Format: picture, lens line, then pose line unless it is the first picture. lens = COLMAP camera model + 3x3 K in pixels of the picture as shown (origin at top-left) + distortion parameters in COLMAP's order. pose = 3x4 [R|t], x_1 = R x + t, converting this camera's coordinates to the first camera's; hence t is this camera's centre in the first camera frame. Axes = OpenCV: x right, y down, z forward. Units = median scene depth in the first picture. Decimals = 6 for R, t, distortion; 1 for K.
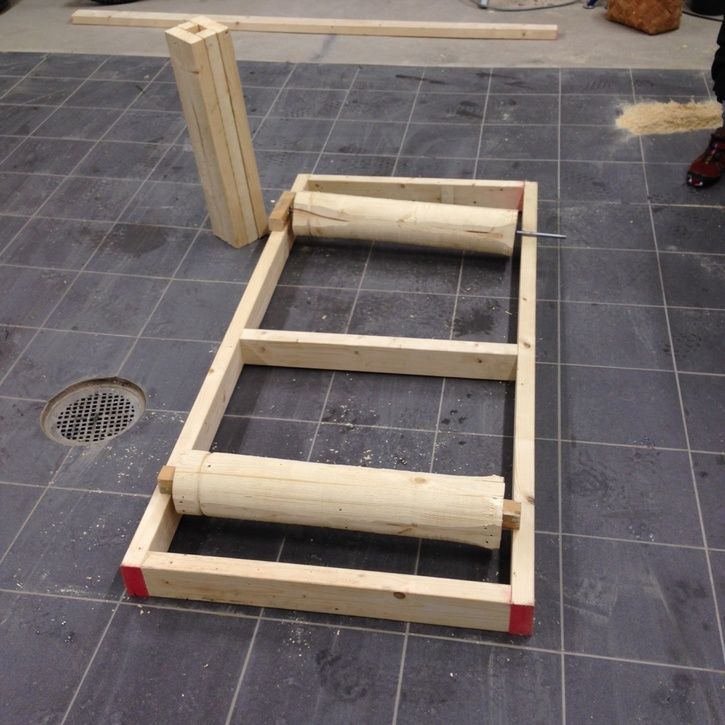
lens RADIAL K [[993.2, 0, 362.5], [0, 993.2, 362.5], [0, 0, 1]] dist [0.108744, 0.028795]
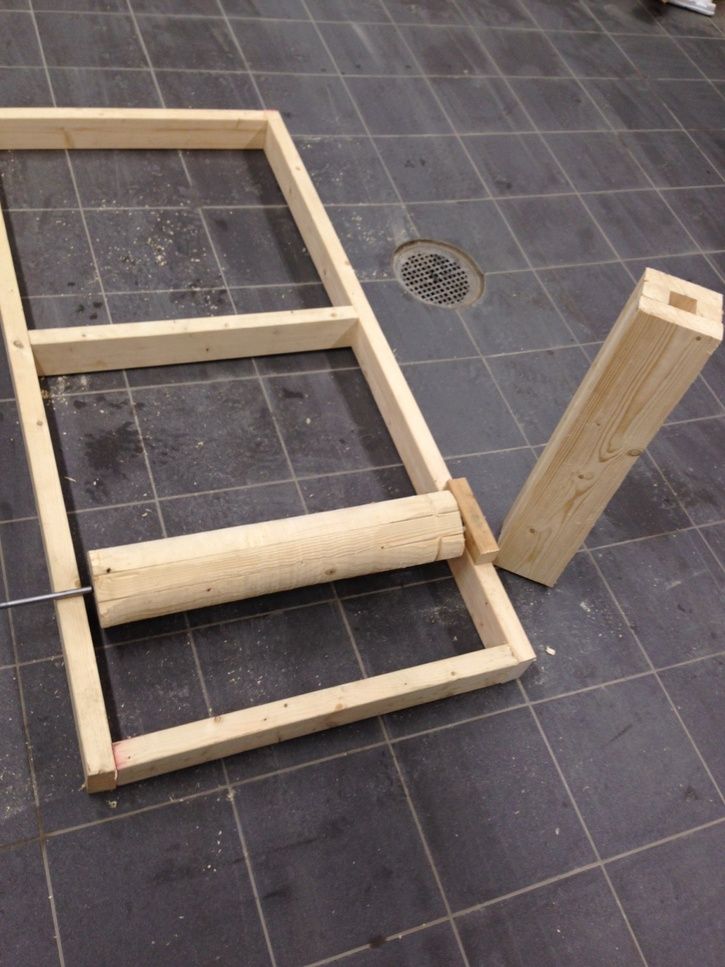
lens RADIAL K [[934.2, 0, 362.5], [0, 934.2, 483.5], [0, 0, 1]] dist [0.125200, 0.002757]
pose [[-0.872623, 0.275278, -0.403424, 0.261206], [-0.414750, 0.018504, 0.909747, -0.814861], [0.257899, 0.961187, 0.098024, 1.096664]]
